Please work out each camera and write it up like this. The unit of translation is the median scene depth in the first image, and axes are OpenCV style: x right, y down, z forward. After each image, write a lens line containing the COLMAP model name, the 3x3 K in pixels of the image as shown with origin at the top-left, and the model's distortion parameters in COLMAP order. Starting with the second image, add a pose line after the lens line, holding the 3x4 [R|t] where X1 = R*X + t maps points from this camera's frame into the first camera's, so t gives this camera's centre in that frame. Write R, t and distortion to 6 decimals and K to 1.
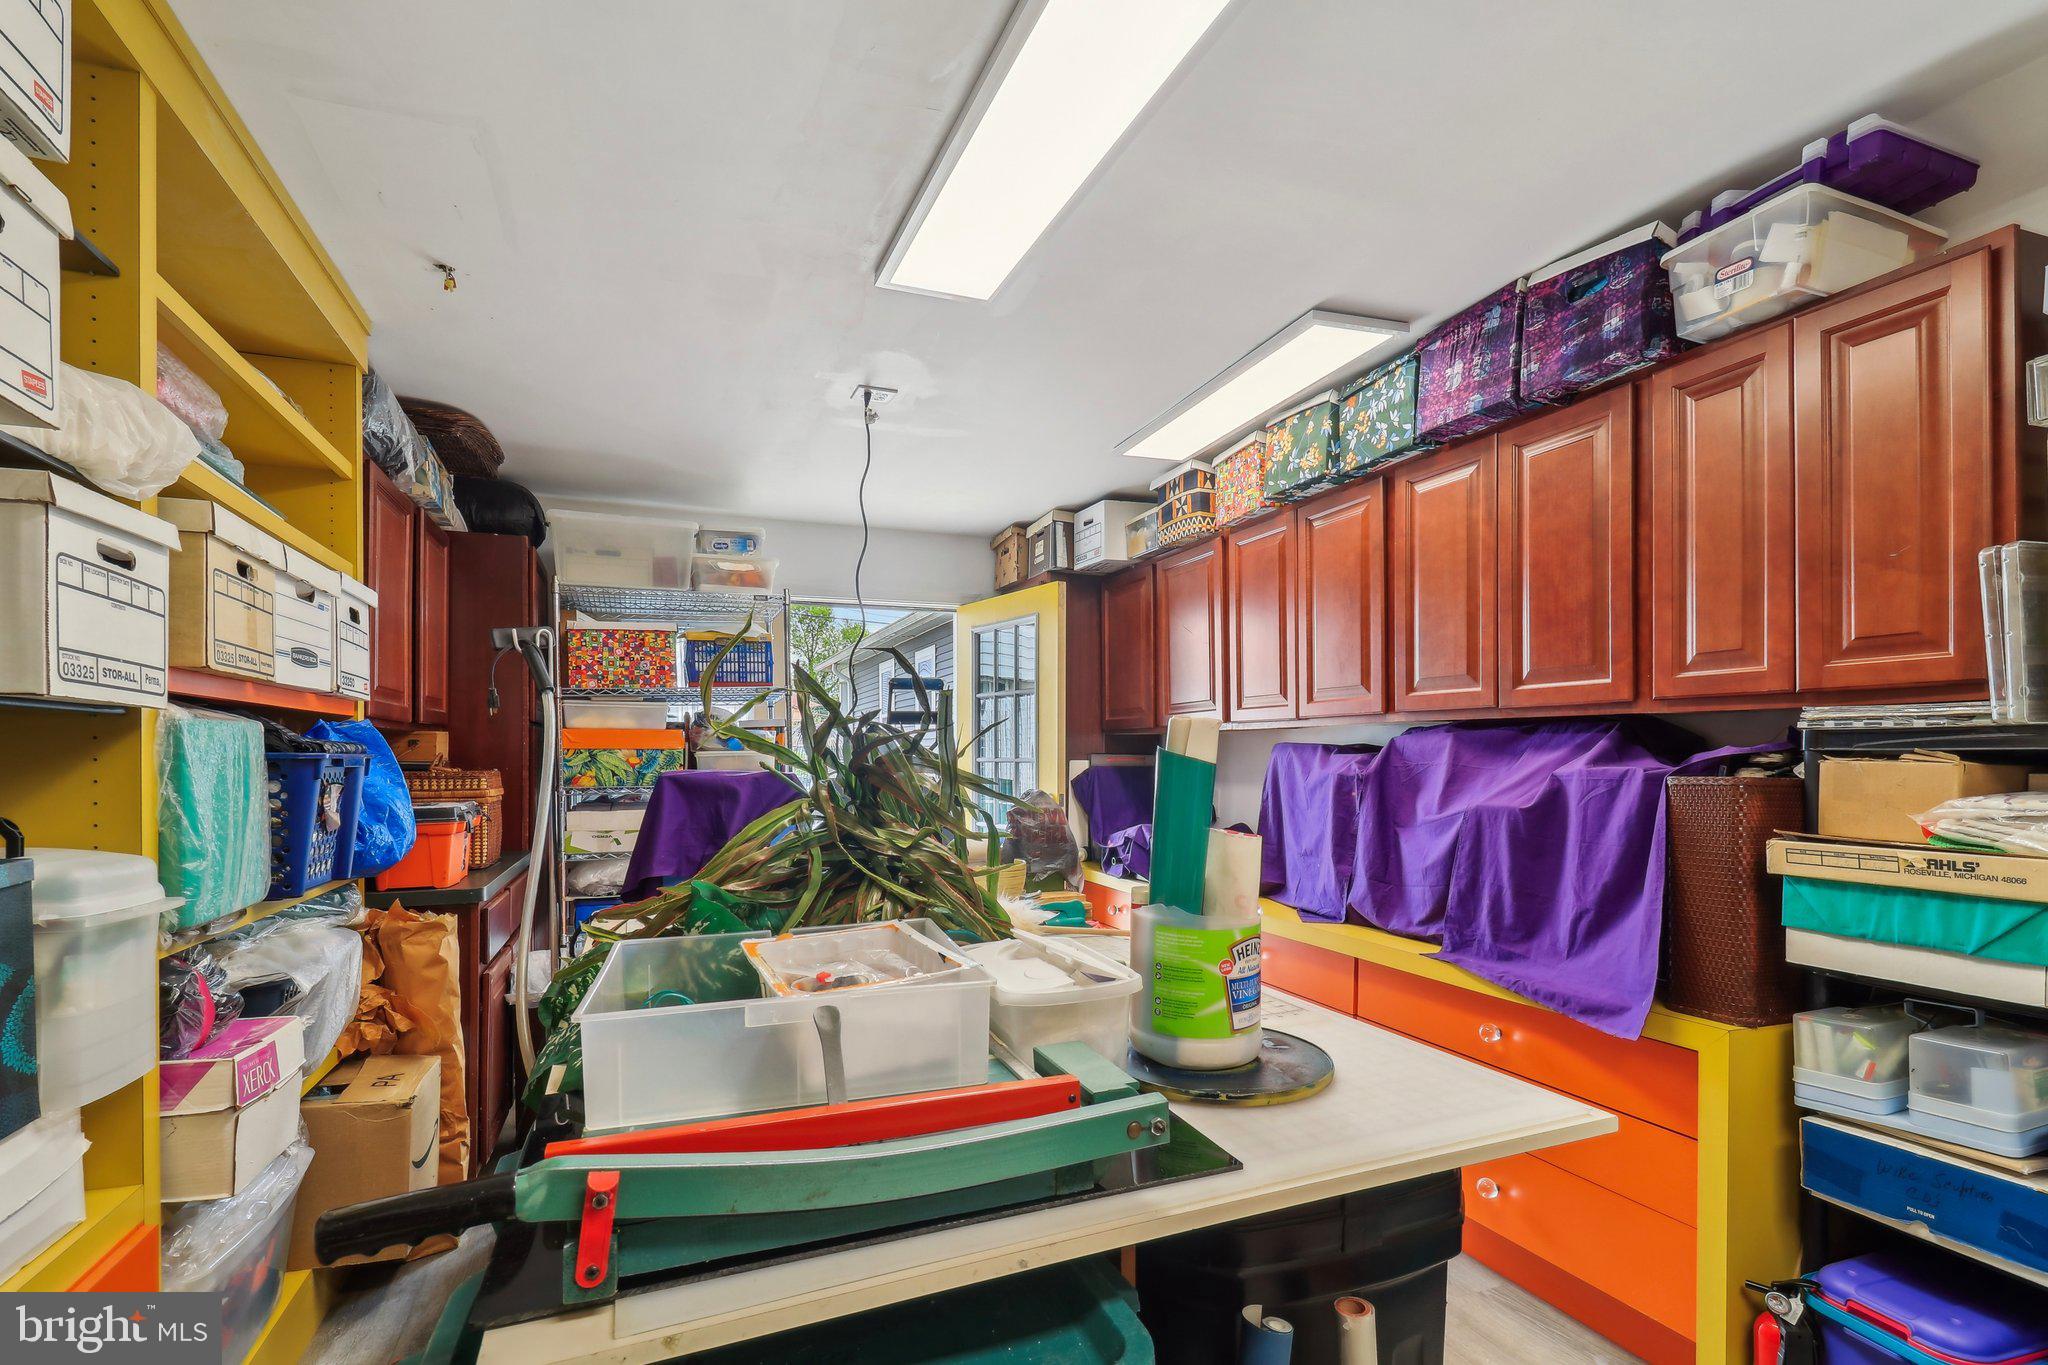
lens RADIAL K [[948.8, 0, 1027.0], [0, 948.8, 773.7], [0, 0, 1]] dist [0.031665, -0.015390]
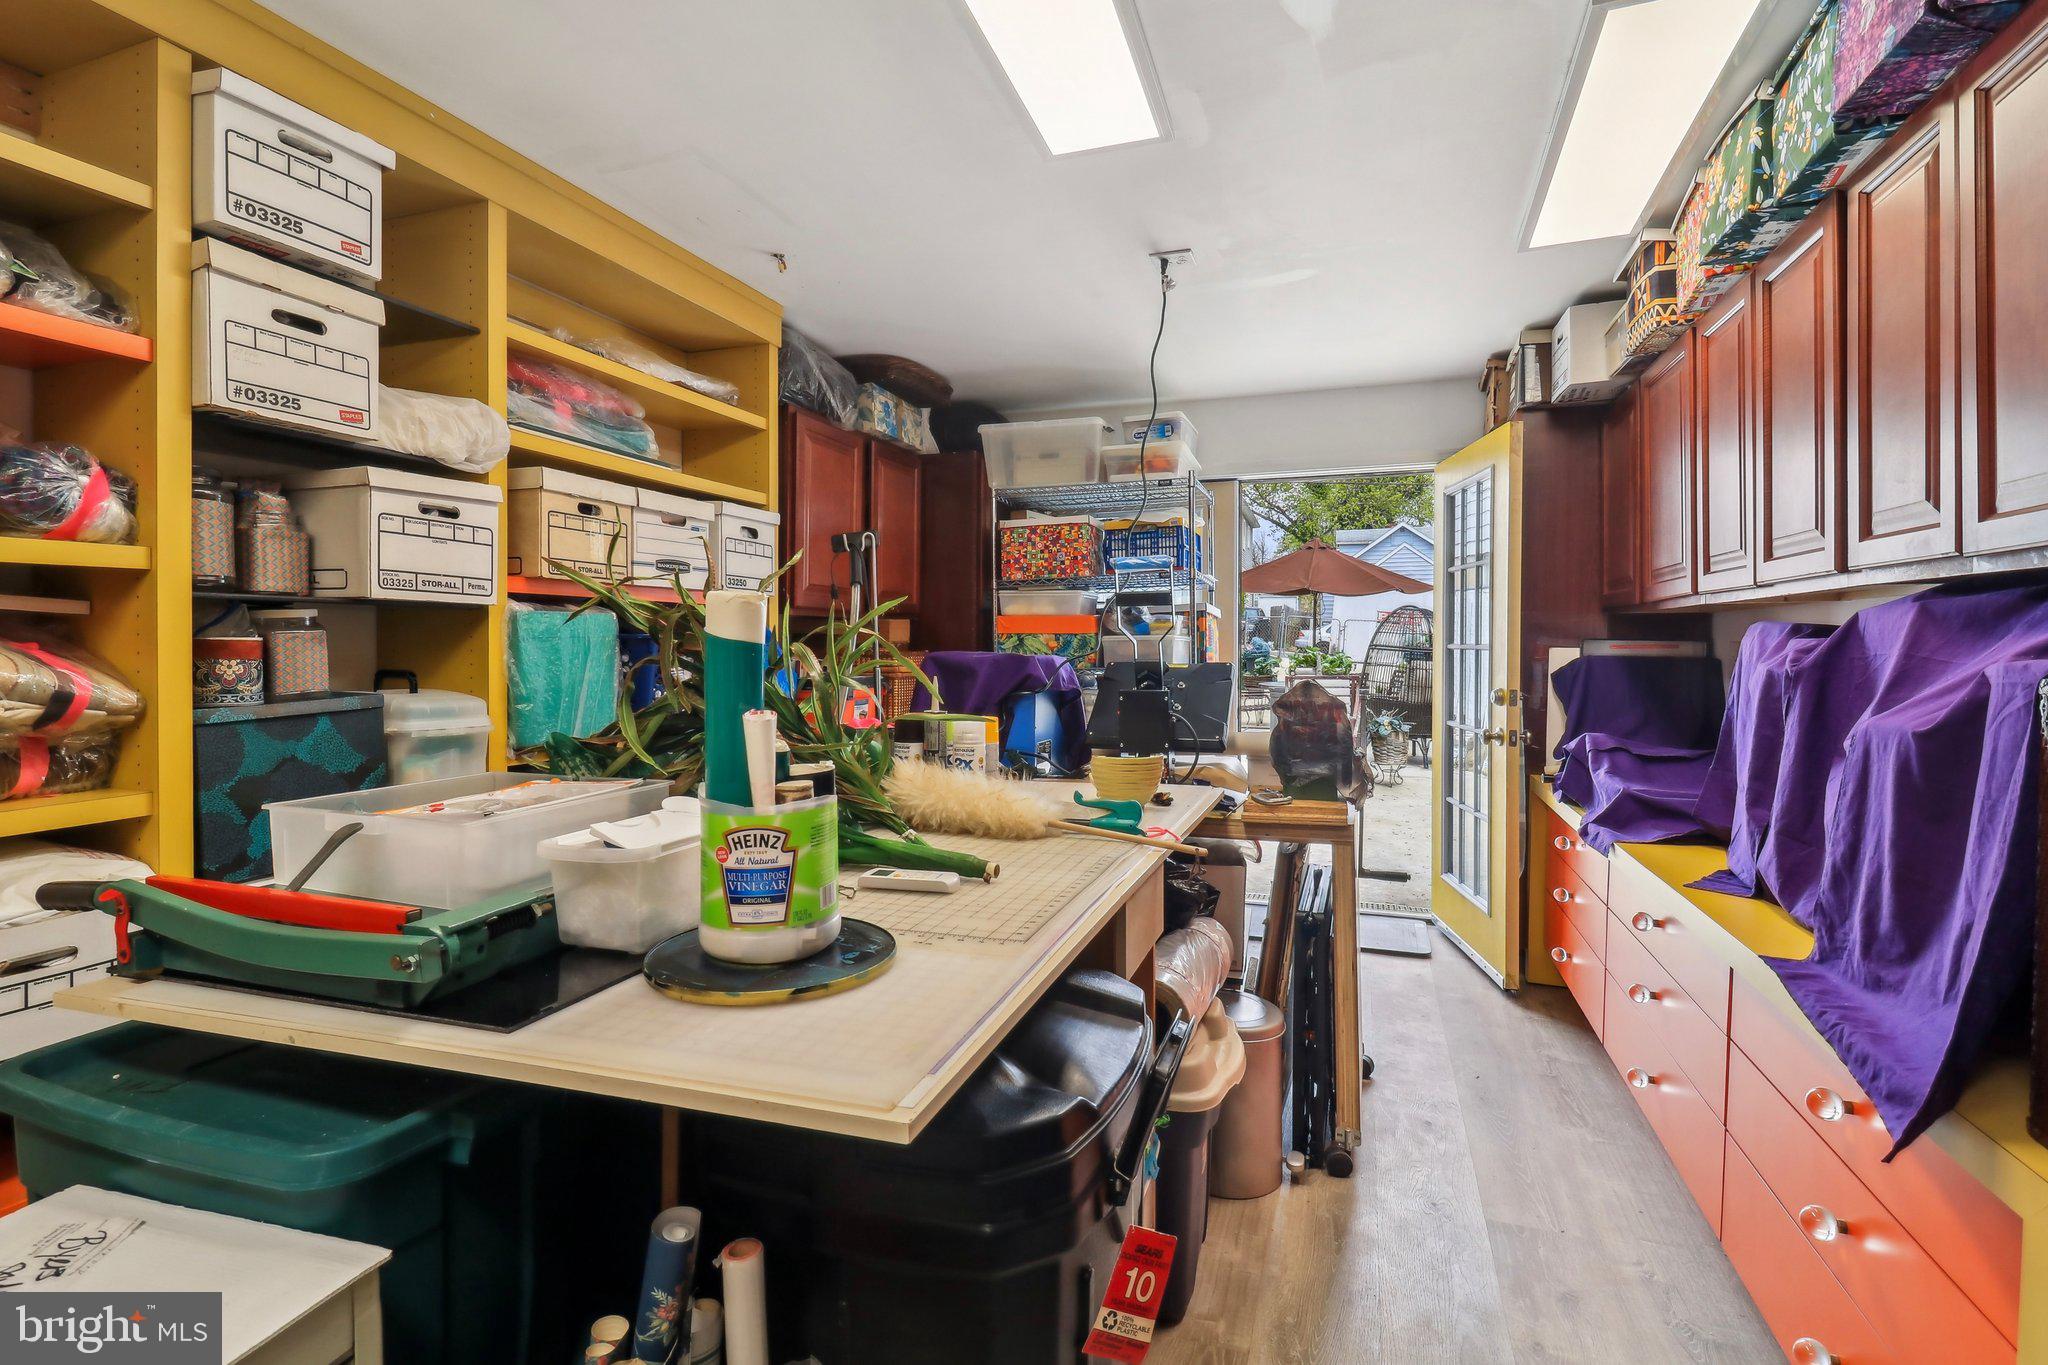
lens RADIAL K [[979.4, 0, 1018.7], [0, 979.4, 675.4], [0, 0, 1]] dist [0.013041, -0.018792]
pose [[0.758657, 0.026266, -0.650961, 0.390807], [-0.017872, 0.999650, 0.019507, 0.000781], [0.651245, -0.003165, 0.758861, 0.168092]]
